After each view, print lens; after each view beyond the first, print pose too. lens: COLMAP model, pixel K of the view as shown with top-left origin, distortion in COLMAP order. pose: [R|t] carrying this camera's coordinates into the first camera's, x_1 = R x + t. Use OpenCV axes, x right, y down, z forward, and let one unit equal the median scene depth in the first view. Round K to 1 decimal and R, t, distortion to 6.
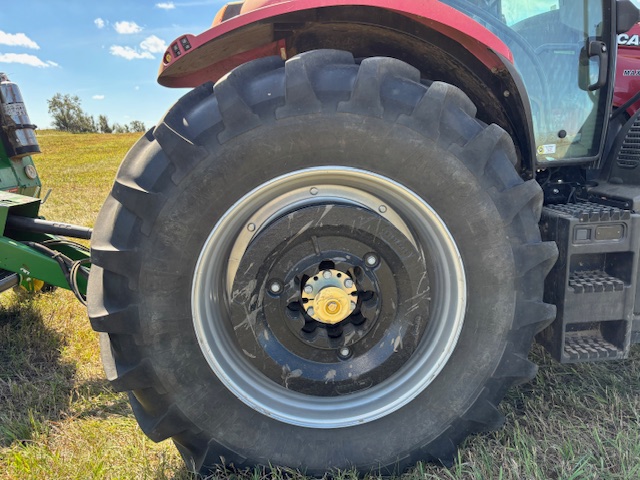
lens RADIAL K [[496.1, 0, 321.0], [0, 496.1, 249.2], [0, 0, 1]] dist [0.024506, -0.041853]
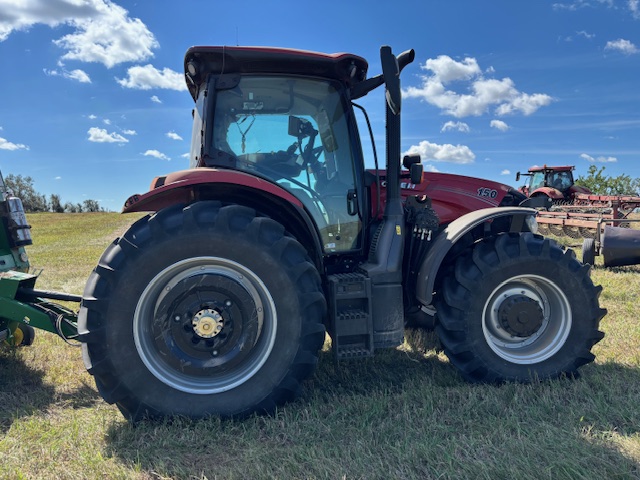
lens RADIAL K [[496.1, 0, 325.6], [0, 496.1, 238.2], [0, 0, 1]] dist [0.024506, -0.041853]
pose [[0.995315, -0.004979, 0.096558, 0.295672], [0.021770, 0.984570, -0.173633, 0.118786], [-0.094204, 0.174921, 0.980065, -1.018025]]
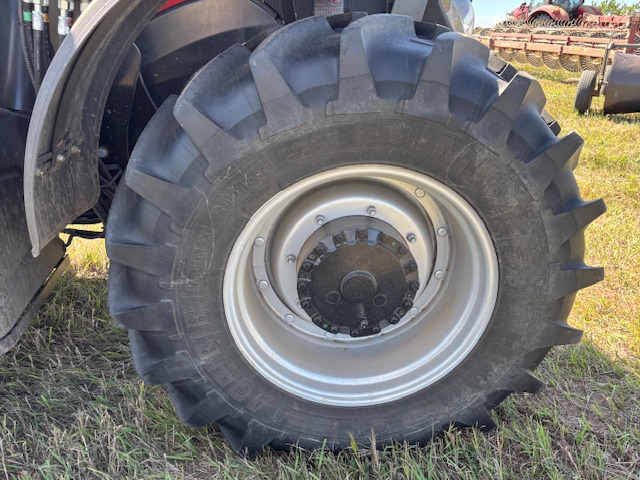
lens RADIAL K [[496.1, 0, 323.6], [0, 496.1, 255.9], [0, 0, 1]] dist [0.024506, -0.041853]
pose [[0.992730, -0.022632, 0.118213, 1.260103], [0.000322, 0.982657, 0.185432, -0.089553], [-0.120360, -0.184046, 0.975521, 0.434497]]
